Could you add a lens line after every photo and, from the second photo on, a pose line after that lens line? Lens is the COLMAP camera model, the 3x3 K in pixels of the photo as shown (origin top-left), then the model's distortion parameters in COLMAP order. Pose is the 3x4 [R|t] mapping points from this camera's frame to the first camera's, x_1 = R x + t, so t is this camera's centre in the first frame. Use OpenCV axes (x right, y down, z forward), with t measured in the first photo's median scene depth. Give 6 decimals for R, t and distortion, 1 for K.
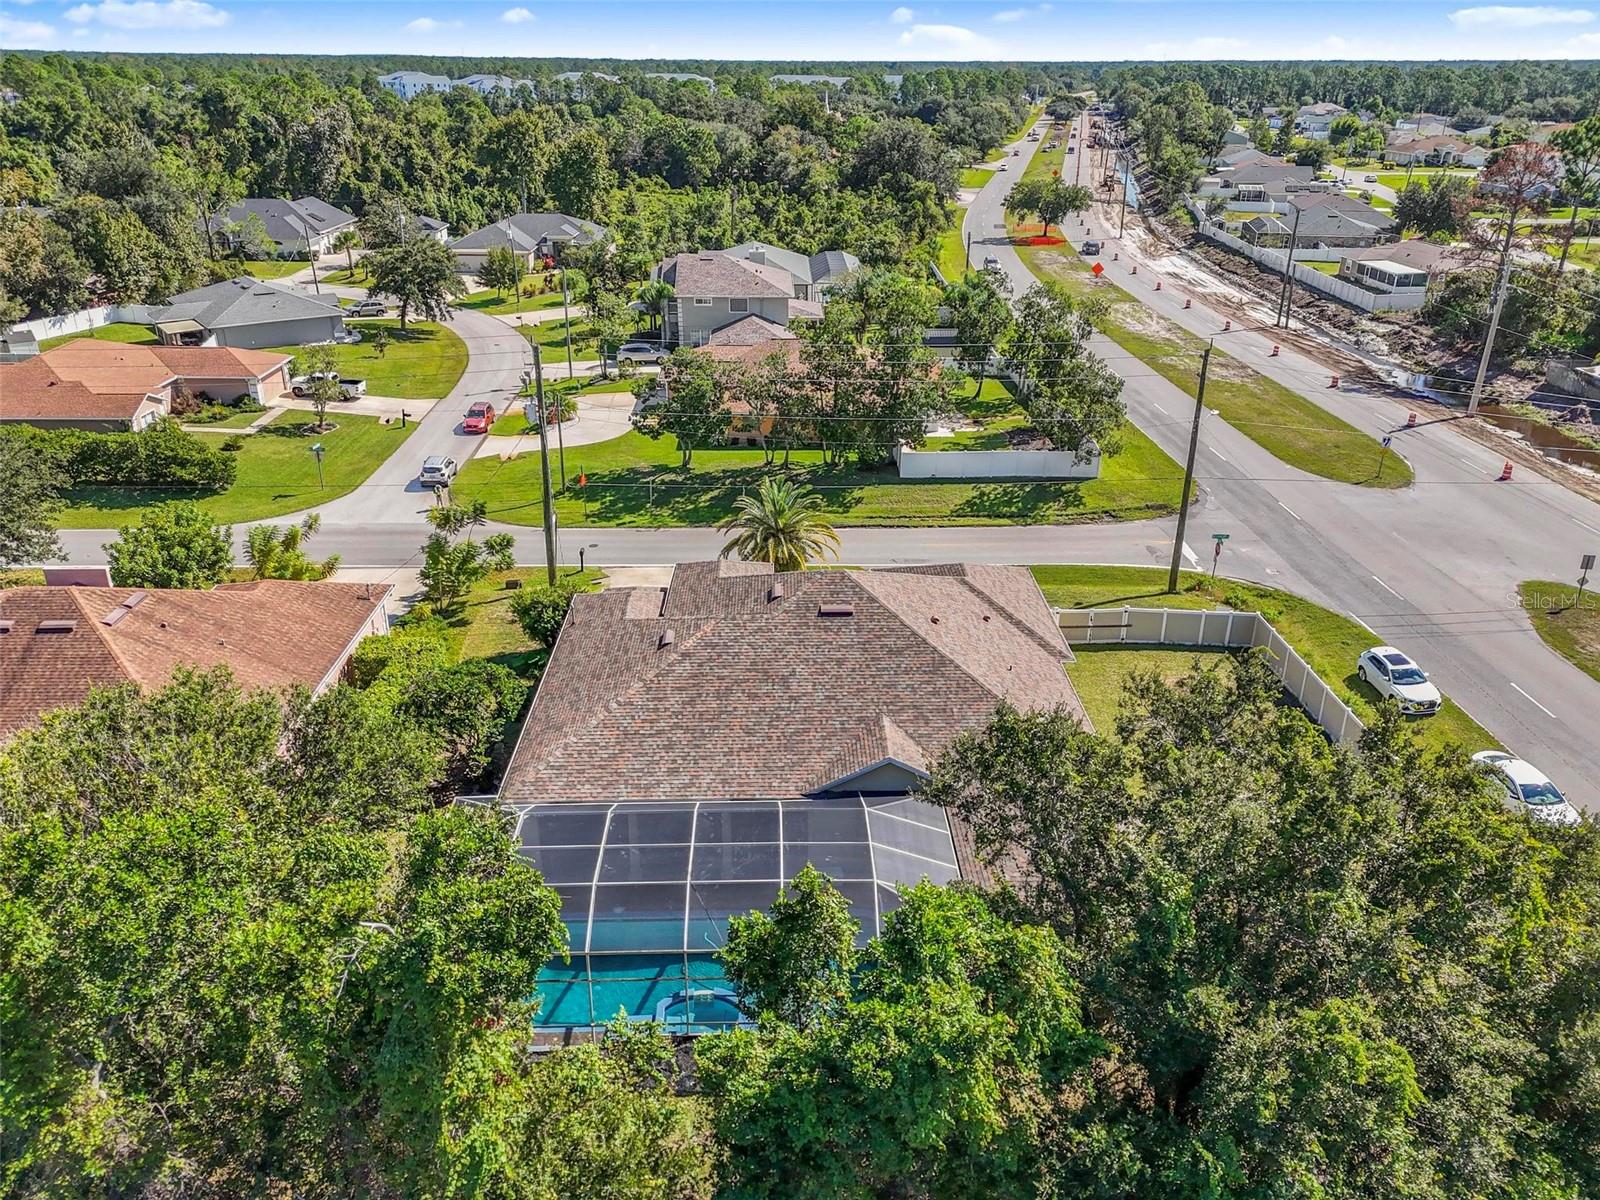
lens RADIAL K [[1172.7, 0, 804.6], [0, 1172.7, 595.1], [0, 0, 1]] dist [0.103812, -0.141399]
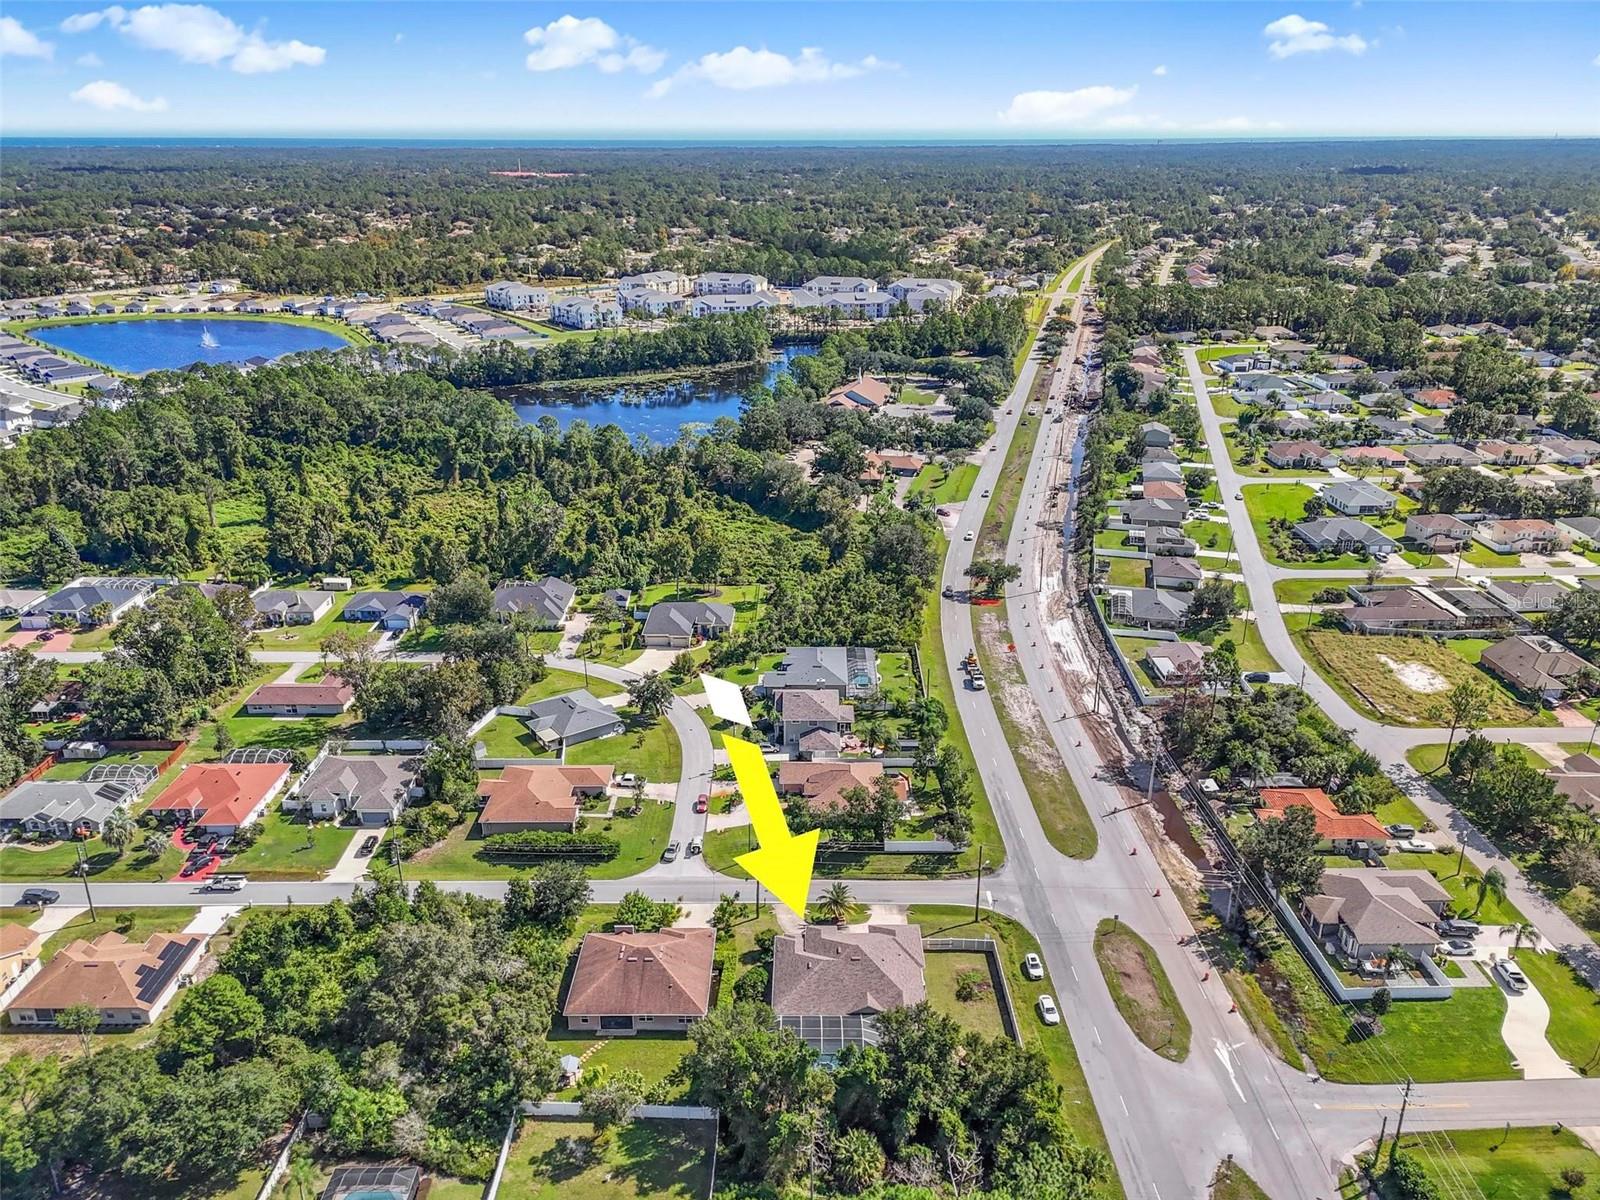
lens RADIAL K [[1186.4, 0, 798.7], [0, 1186.4, 605.6], [0, 0, 1]] dist [0.071538, -0.067023]
pose [[0.999433, 0.005660, -0.033185, -0.018455], [-0.007220, 0.998865, -0.047072, -0.499651], [0.032881, 0.047285, 0.998340, -1.530517]]
